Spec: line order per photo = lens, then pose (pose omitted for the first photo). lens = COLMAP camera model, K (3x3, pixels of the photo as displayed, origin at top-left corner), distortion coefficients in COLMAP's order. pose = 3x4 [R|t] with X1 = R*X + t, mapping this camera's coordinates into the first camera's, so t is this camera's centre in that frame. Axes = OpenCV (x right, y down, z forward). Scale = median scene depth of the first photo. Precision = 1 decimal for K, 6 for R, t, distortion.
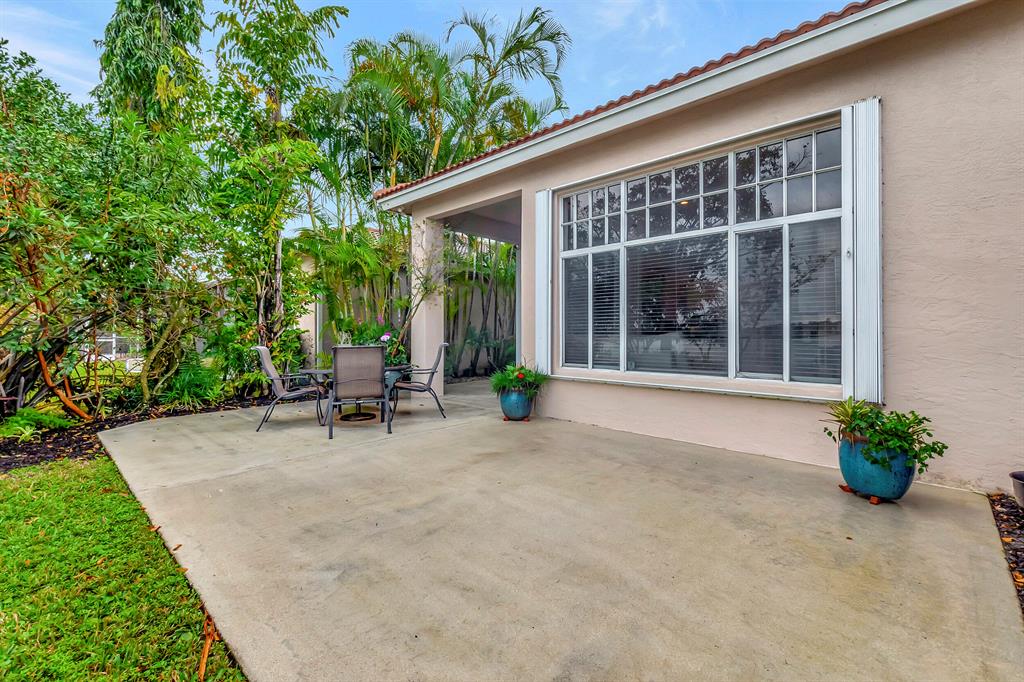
lens RADIAL K [[455.7, 0, 507.0], [0, 455.7, 338.5], [0, 0, 1]] dist [-0.000933, -0.000975]
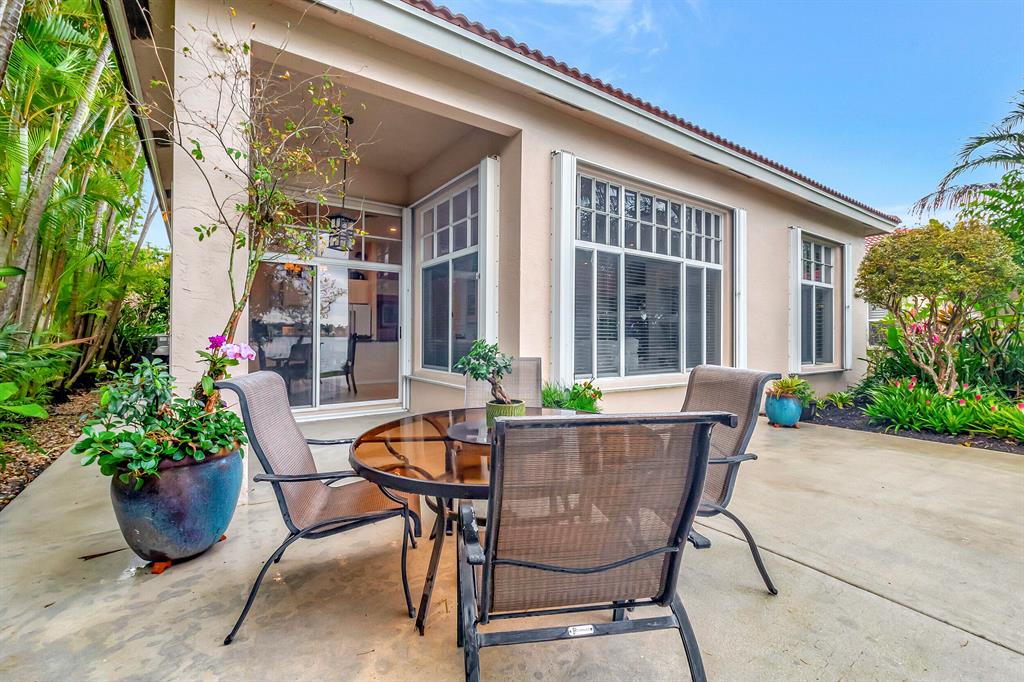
lens RADIAL K [[455.7, 0, 507.0], [0, 455.7, 338.5], [0, 0, 1]] dist [-0.000933, -0.000975]
pose [[0.205883, -0.027132, 0.978200, -0.780520], [-0.024010, 0.999175, 0.032767, -0.038676], [-0.978282, -0.030233, 0.205062, 1.030335]]
